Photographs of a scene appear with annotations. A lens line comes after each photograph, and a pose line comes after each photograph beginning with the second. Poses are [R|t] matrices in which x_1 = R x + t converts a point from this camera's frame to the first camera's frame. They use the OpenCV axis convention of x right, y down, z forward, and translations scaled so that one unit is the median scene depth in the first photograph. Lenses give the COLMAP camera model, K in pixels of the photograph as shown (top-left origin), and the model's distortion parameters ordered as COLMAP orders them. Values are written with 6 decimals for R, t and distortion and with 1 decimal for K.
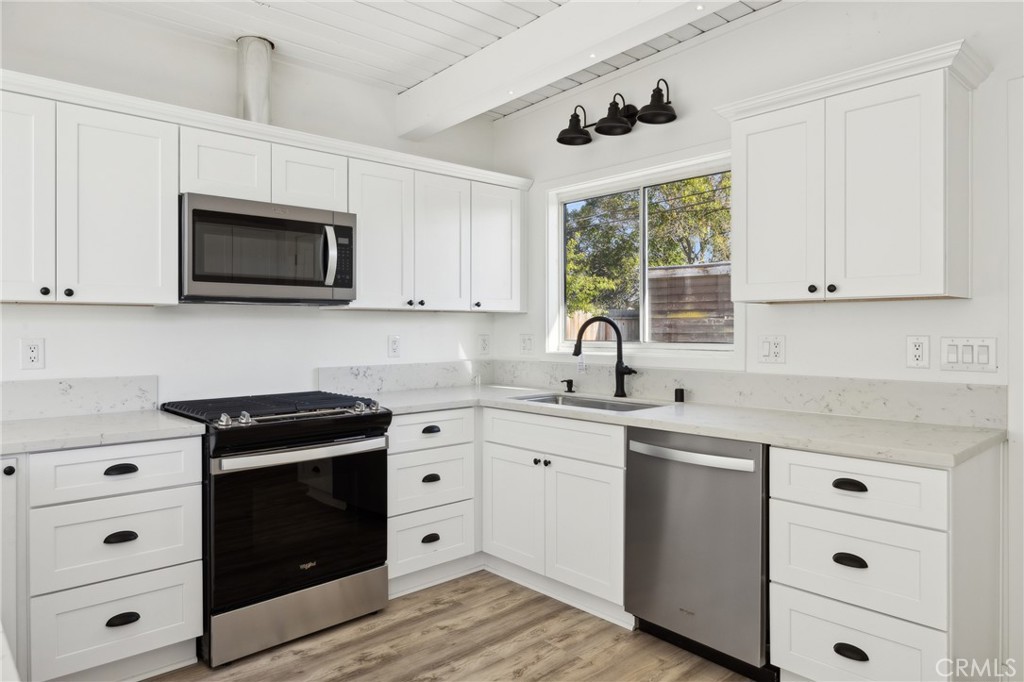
lens RADIAL K [[652.5, 0, 513.3], [0, 652.5, 330.4], [0, 0, 1]] dist [-0.009481, -0.001165]
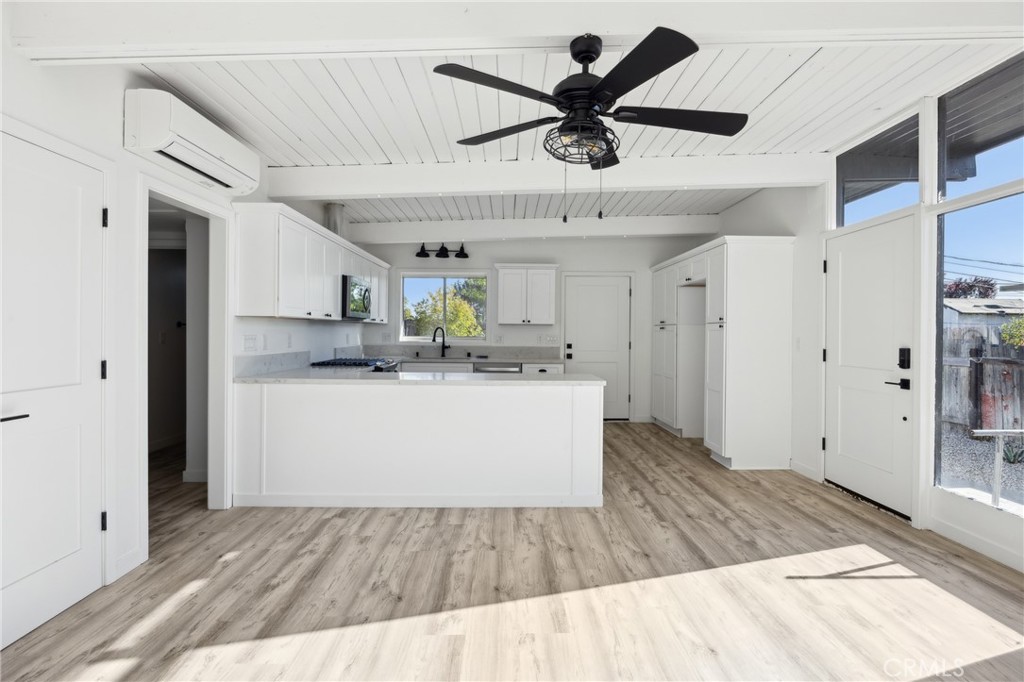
lens RADIAL K [[494.3, 0, 507.3], [0, 494.3, 336.3], [0, 0, 1]] dist [-0.006459, 0.000559]
pose [[0.675675, 0.000747, 0.737199, -1.258473], [-0.007482, 0.999955, 0.005845, 0.003386], [-0.737162, -0.009465, 0.675650, -0.610237]]
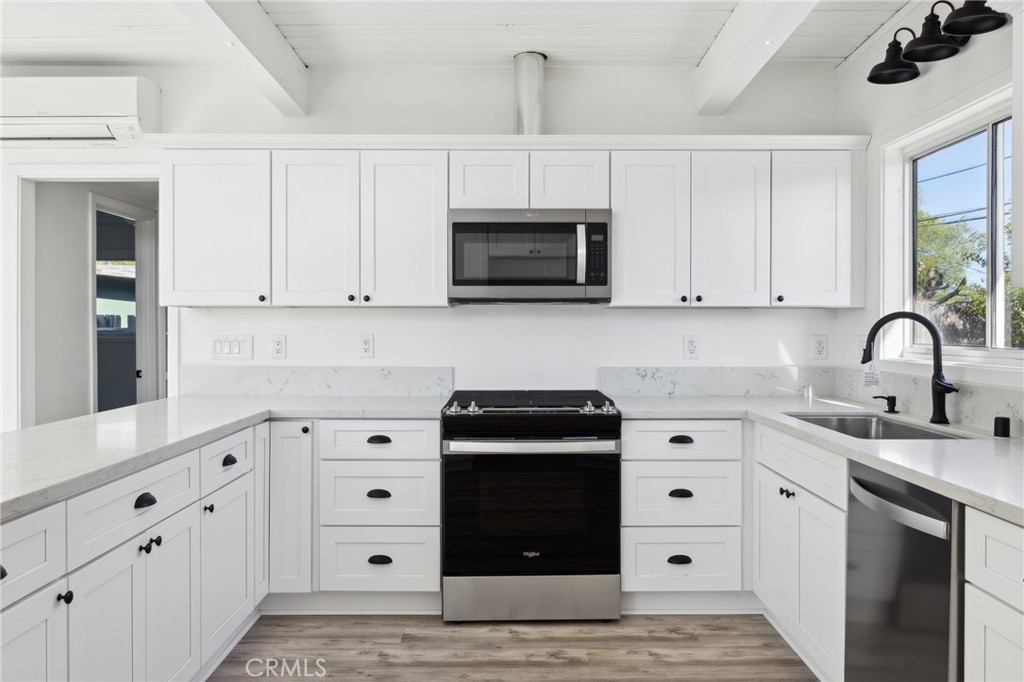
lens RADIAL K [[740.4, 0, 515.6], [0, 740.4, 335.1], [0, 0, 1]] dist [-0.014571, 0.000315]
pose [[0.737389, 0.010061, -0.675393, 0.402130], [-0.004474, 0.999940, 0.010012, -0.001614], [0.675453, -0.004361, 0.737390, 0.095513]]
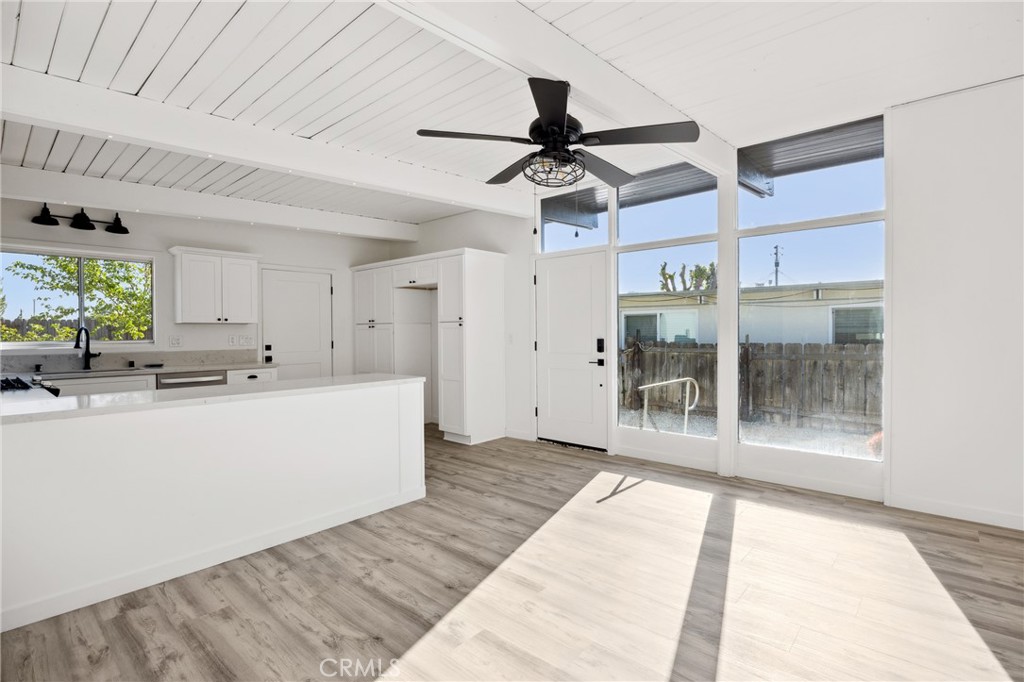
lens RADIAL K [[494.3, 0, 507.3], [0, 494.3, 336.3], [0, 0, 1]] dist [-0.006459, 0.000559]
pose [[-0.076555, -0.008298, 0.997031, -1.475462], [0.009206, 0.999917, 0.009029, 0.003749], [-0.997023, 0.009870, -0.076472, -0.113686]]
